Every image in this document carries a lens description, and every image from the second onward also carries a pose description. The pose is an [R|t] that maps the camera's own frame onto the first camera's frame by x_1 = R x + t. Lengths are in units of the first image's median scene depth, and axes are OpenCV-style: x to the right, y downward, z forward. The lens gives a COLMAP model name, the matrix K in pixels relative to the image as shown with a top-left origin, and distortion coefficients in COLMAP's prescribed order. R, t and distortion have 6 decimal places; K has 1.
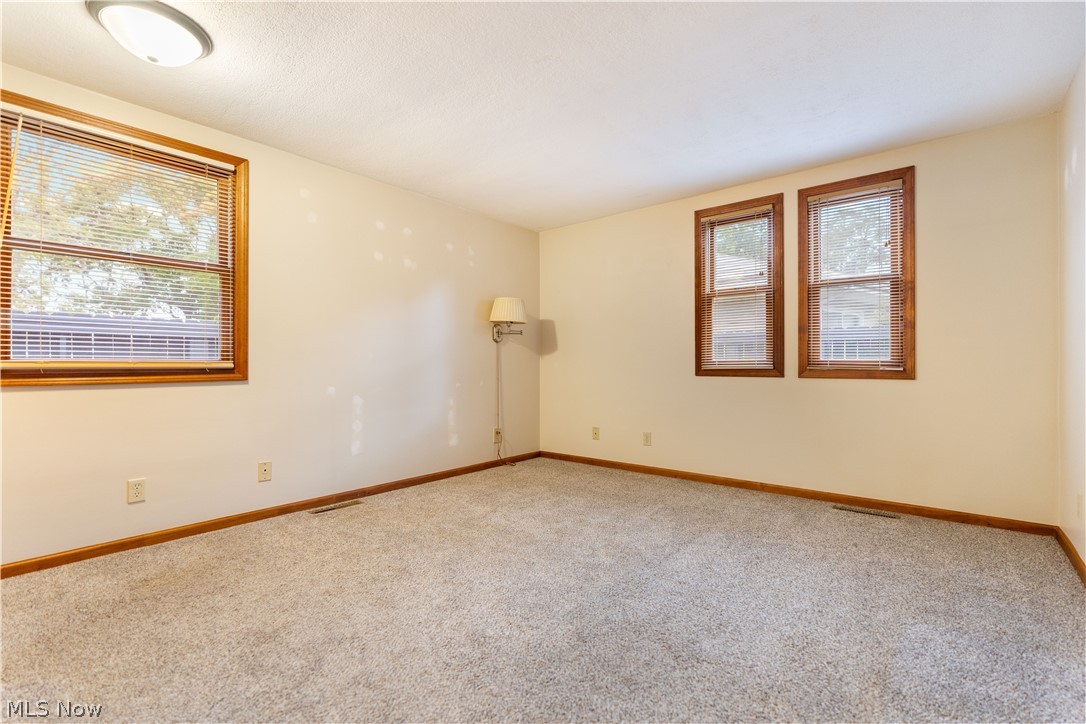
lens RADIAL K [[485.8, 0, 540.8], [0, 485.8, 360.7], [0, 0, 1]] dist [-0.003293, -0.000142]
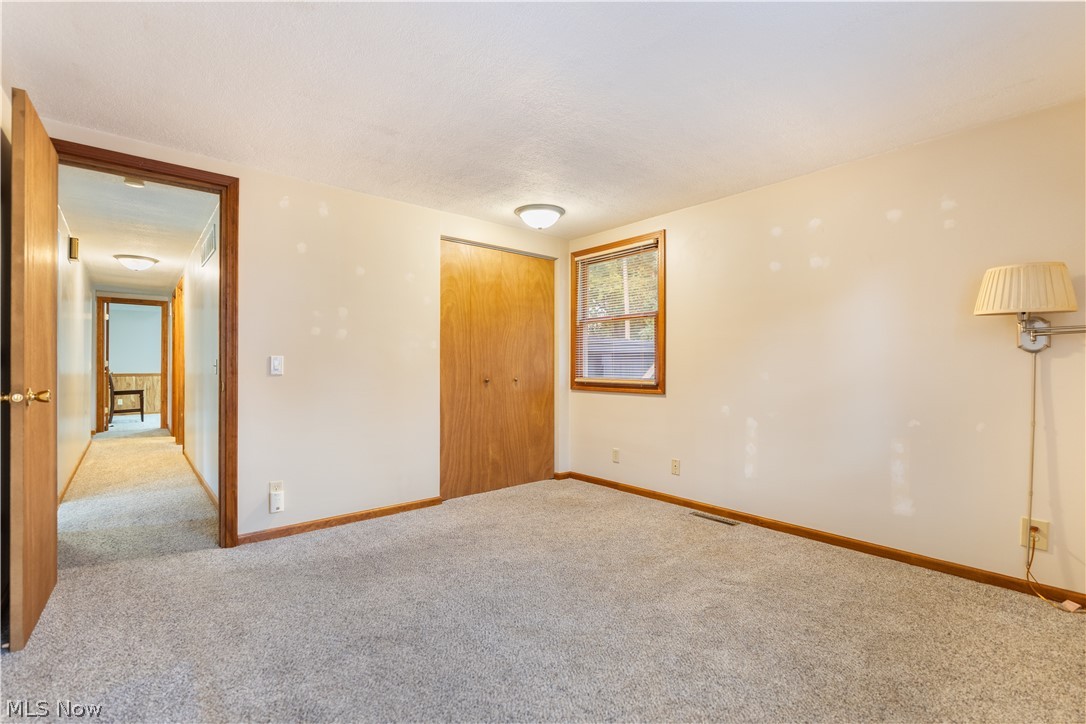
lens RADIAL K [[485.8, 0, 540.8], [0, 485.8, 360.7], [0, 0, 1]] dist [-0.003293, -0.000142]
pose [[-0.159410, -0.004886, -0.987200, 0.712679], [0.008684, 0.999942, -0.006352, -0.043376], [0.987174, -0.009585, -0.159358, 0.814823]]
